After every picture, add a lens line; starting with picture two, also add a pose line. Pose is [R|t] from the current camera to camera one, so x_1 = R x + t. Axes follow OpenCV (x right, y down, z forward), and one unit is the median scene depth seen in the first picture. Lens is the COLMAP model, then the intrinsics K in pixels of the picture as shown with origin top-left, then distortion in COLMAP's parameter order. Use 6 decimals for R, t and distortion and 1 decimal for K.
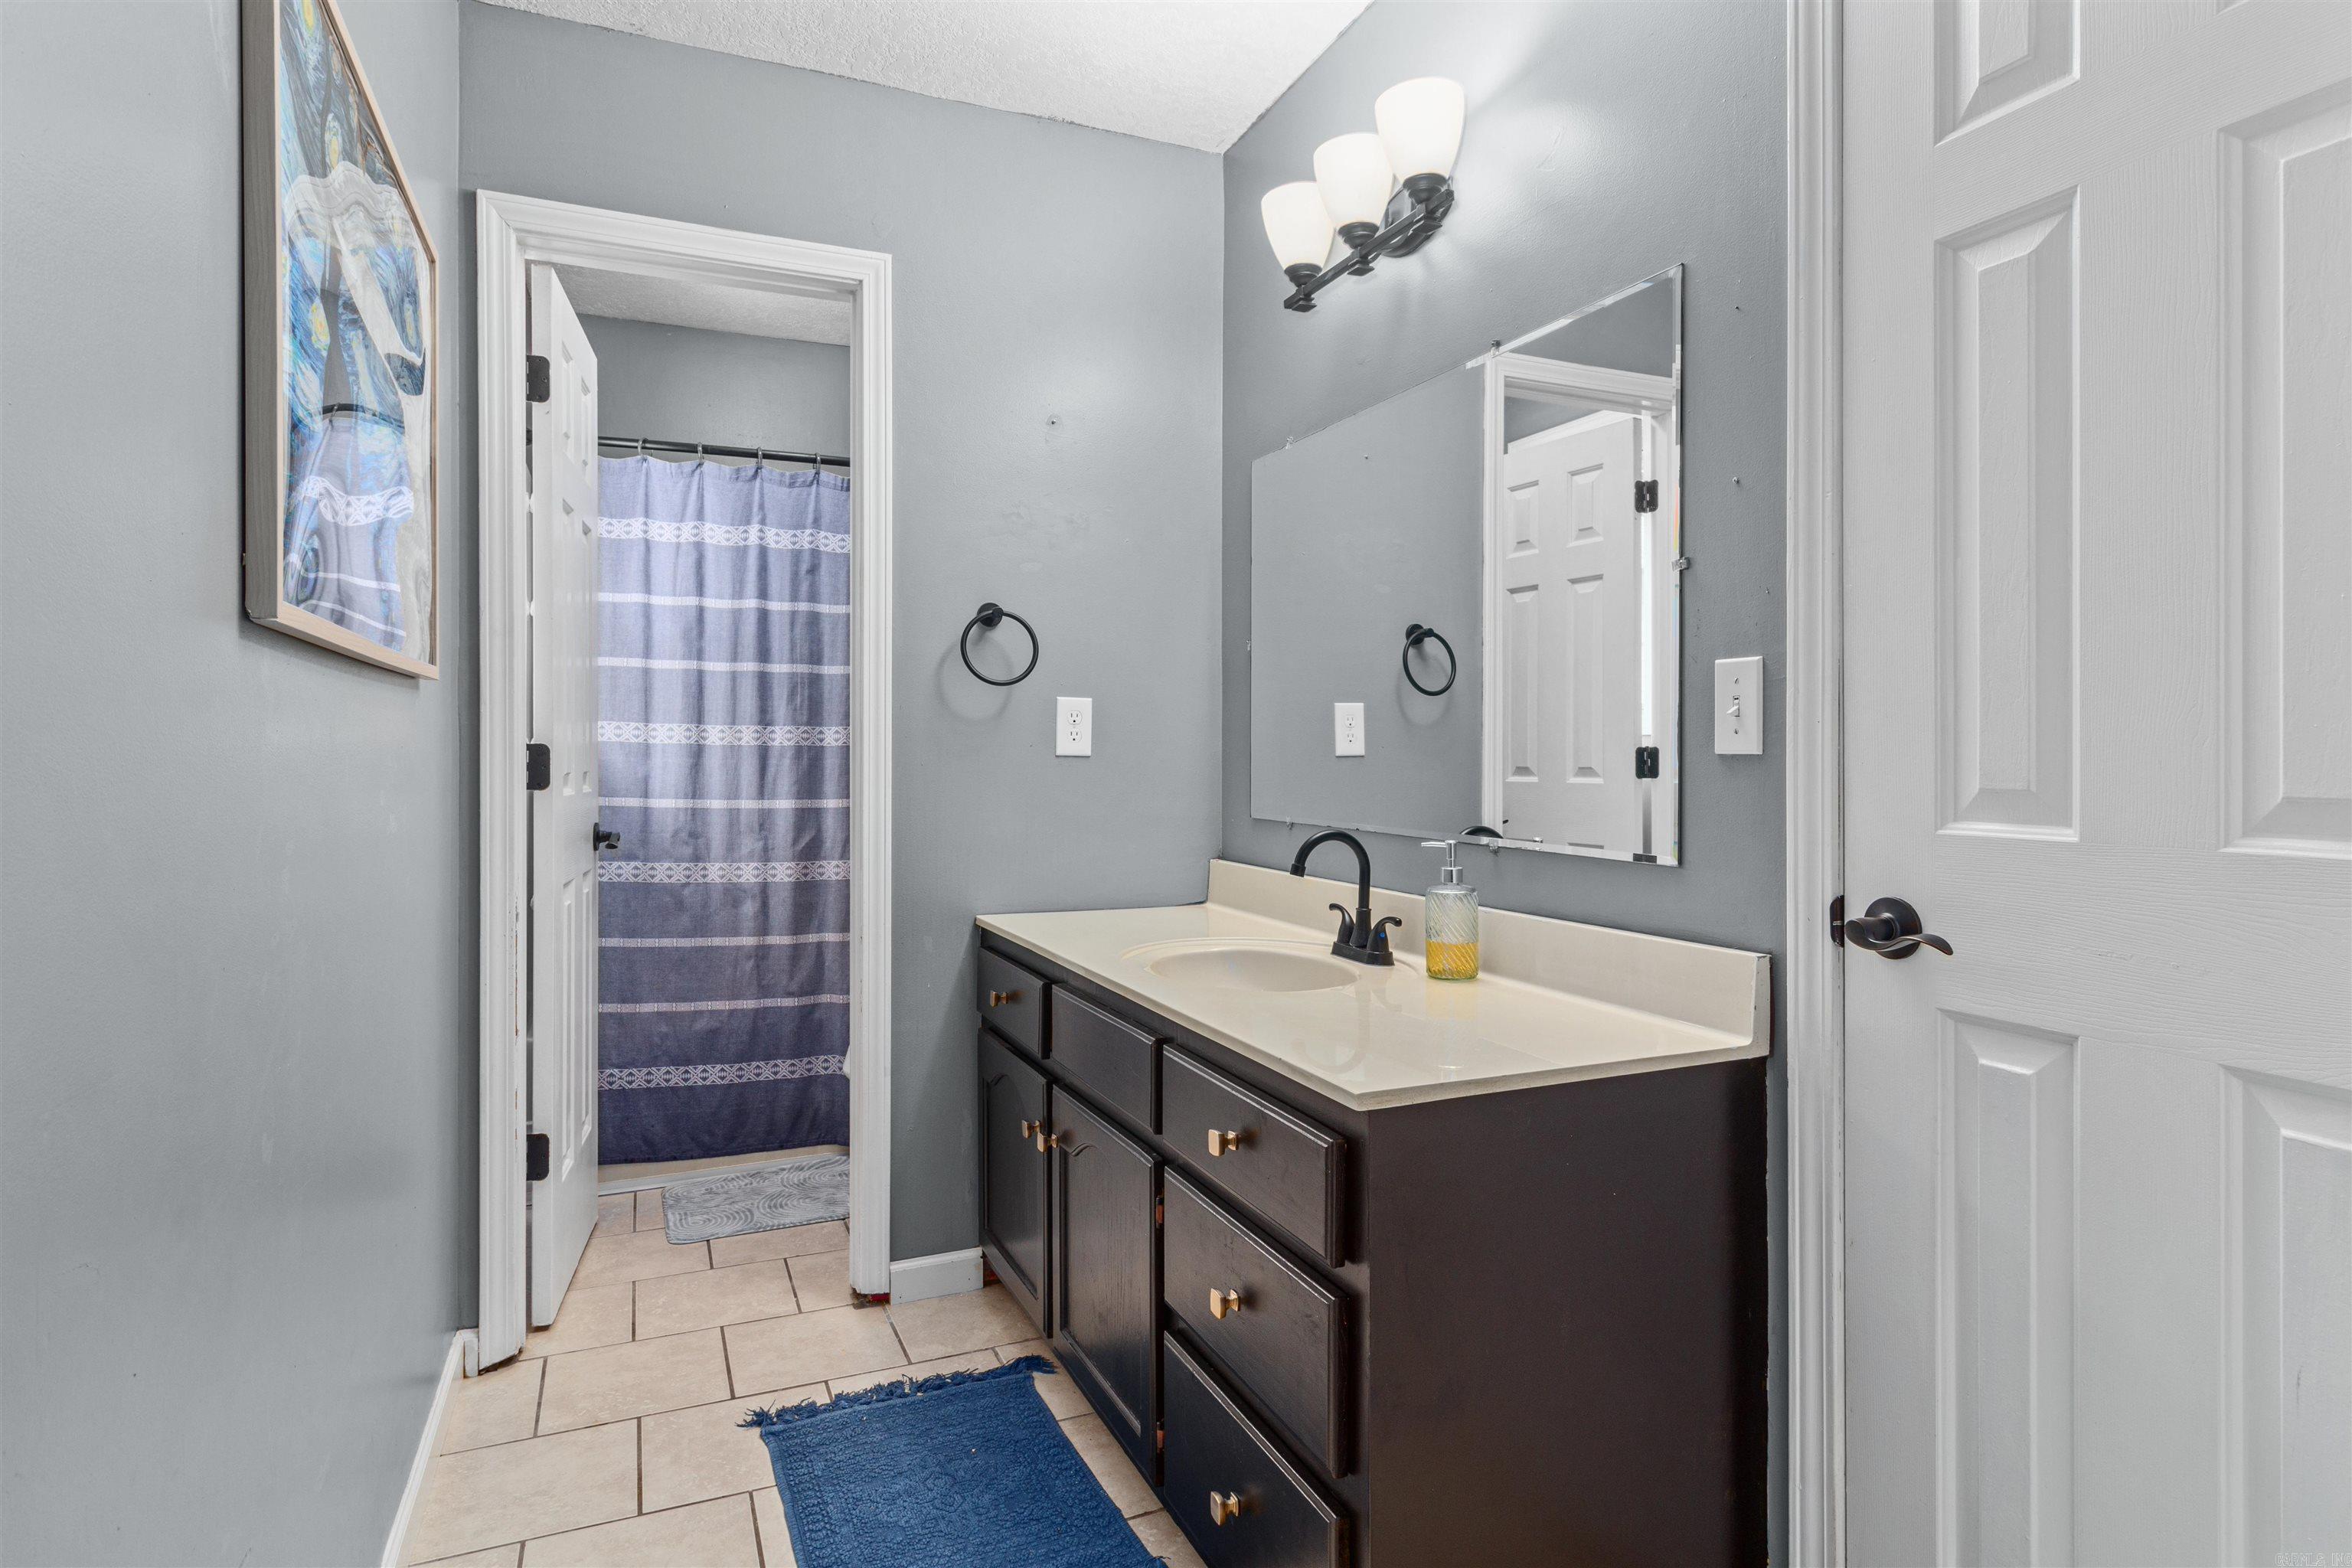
lens RADIAL K [[1282.2, 0, 1177.4], [0, 1282.2, 771.8], [0, 0, 1]] dist [-0.004939, -0.001732]
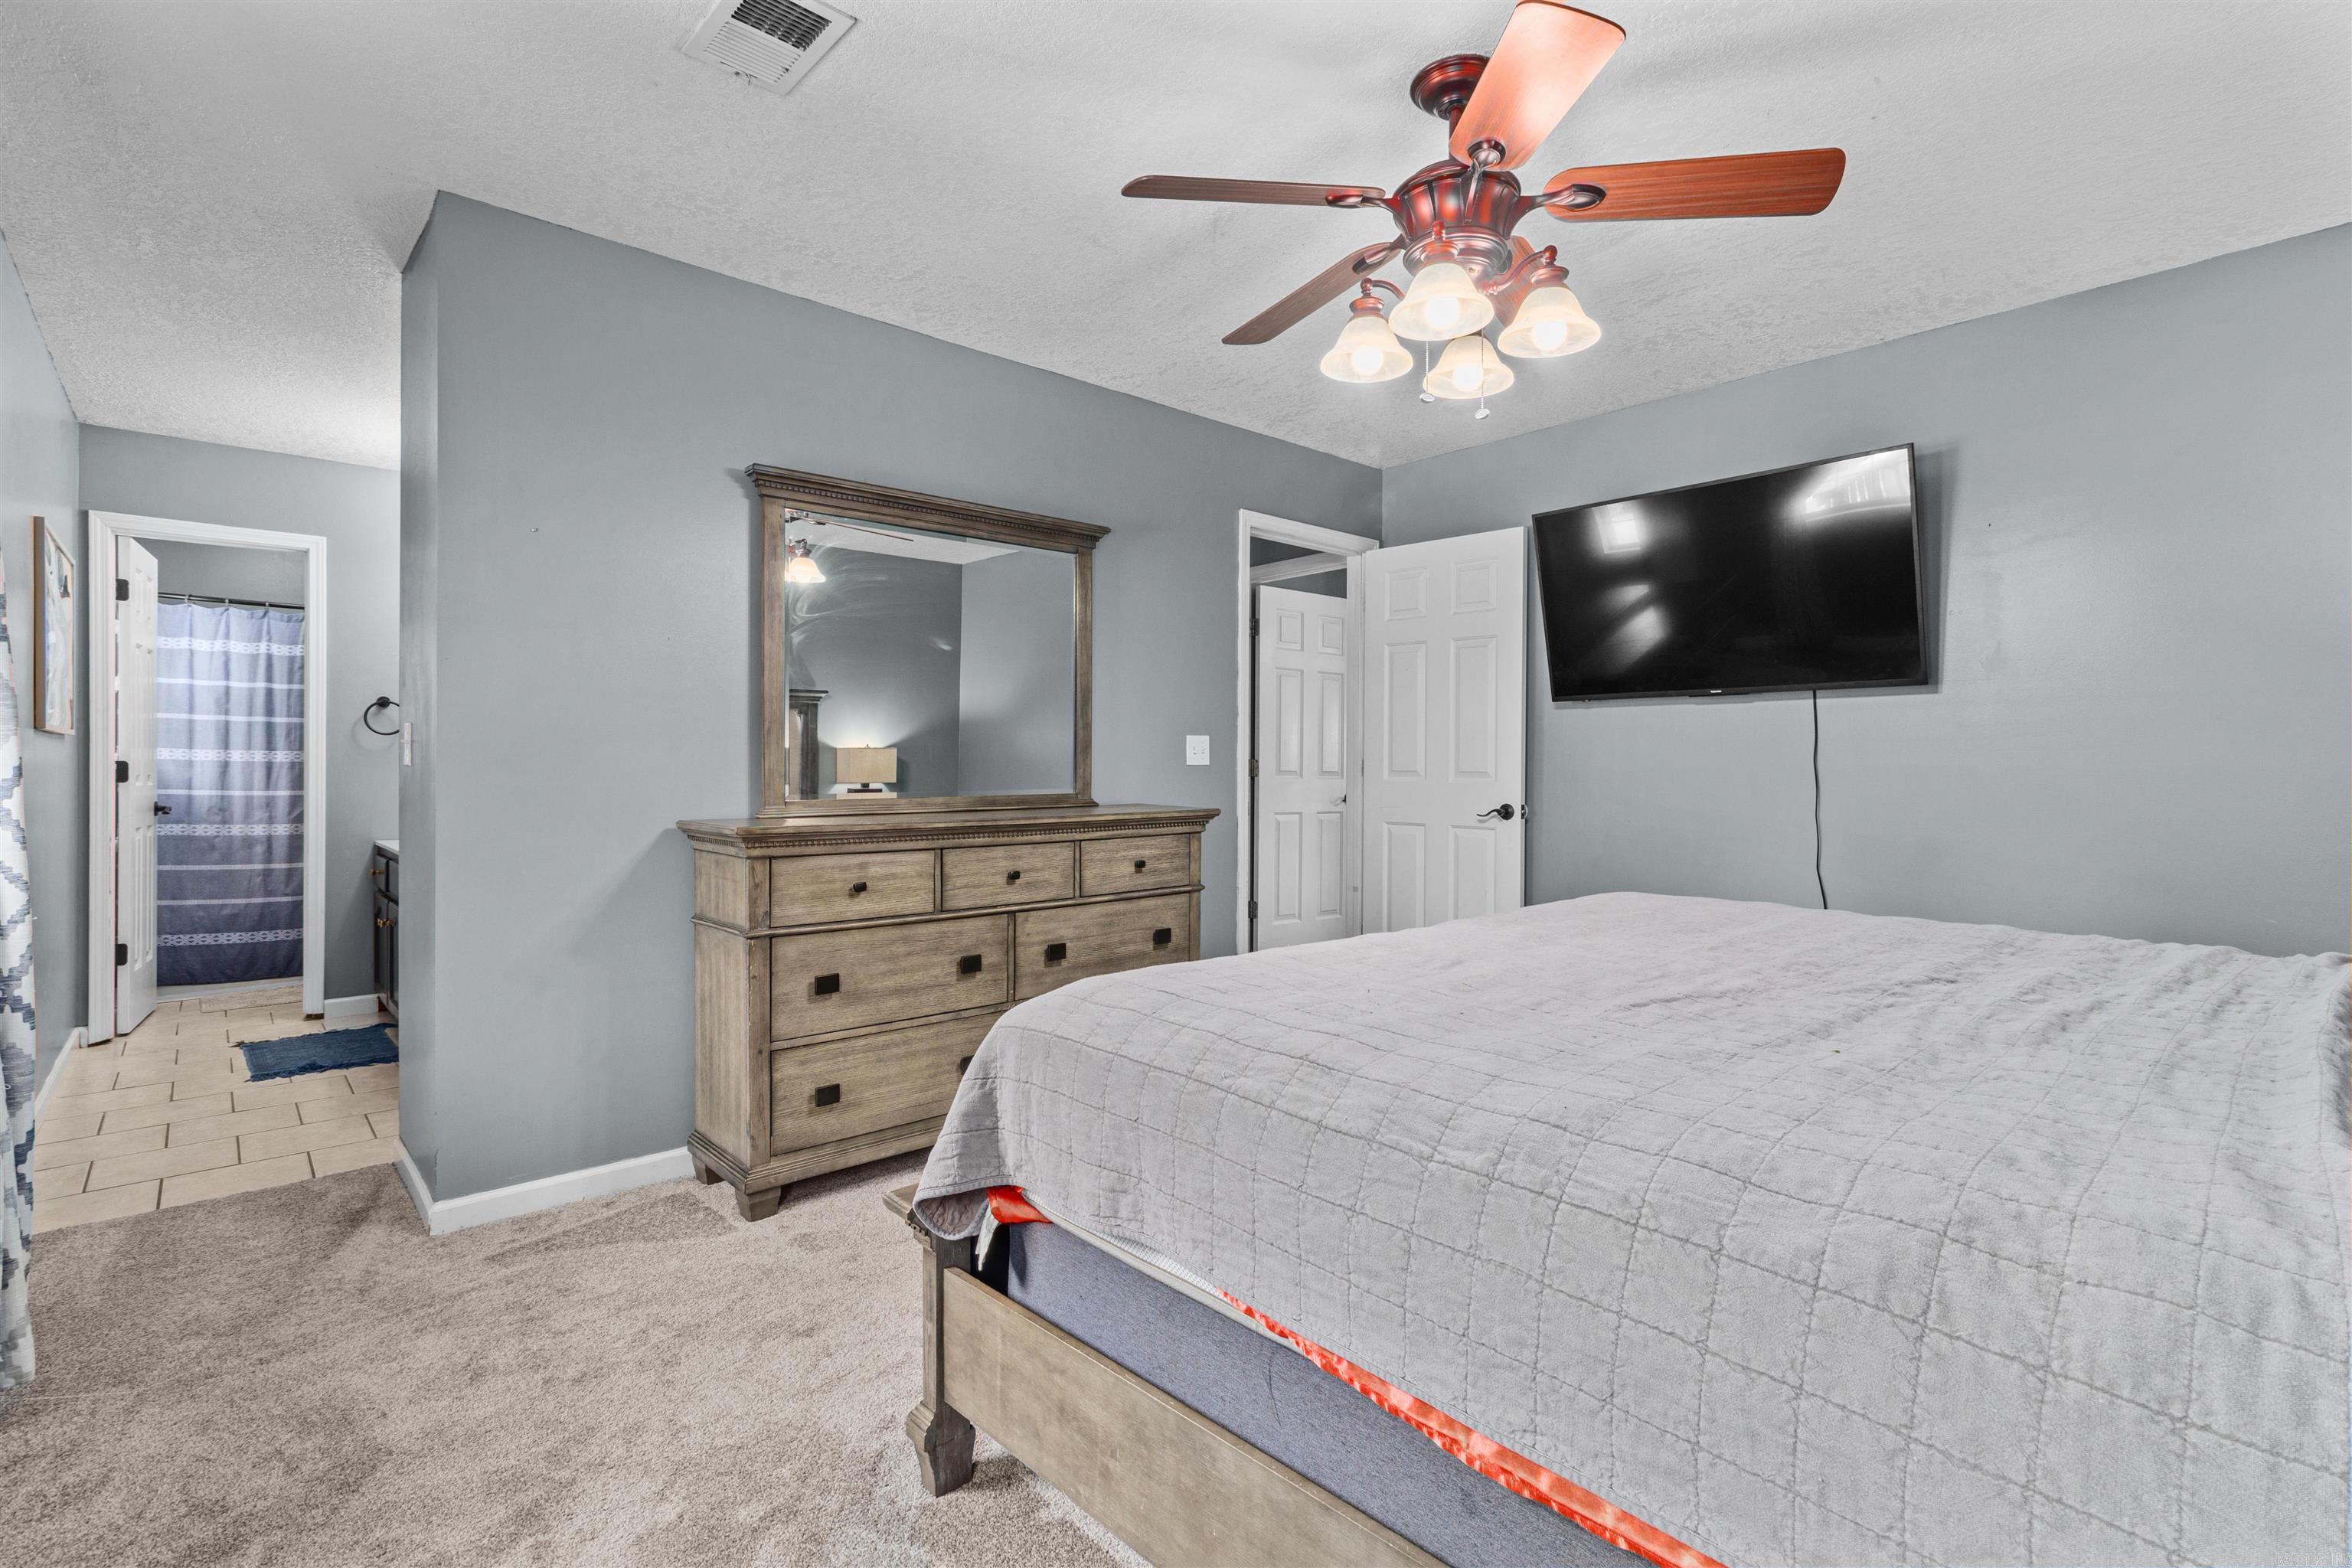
lens RADIAL K [[1091.4, 0, 1177.8], [0, 1091.4, 774.8], [0, 0, 1]] dist [0.001029, 0.000429]
pose [[0.947479, -0.000860, 0.319817, 0.427810], [0.003231, 0.999971, -0.006885, 0.014166], [-0.319802, 0.007557, 0.947454, -0.941967]]
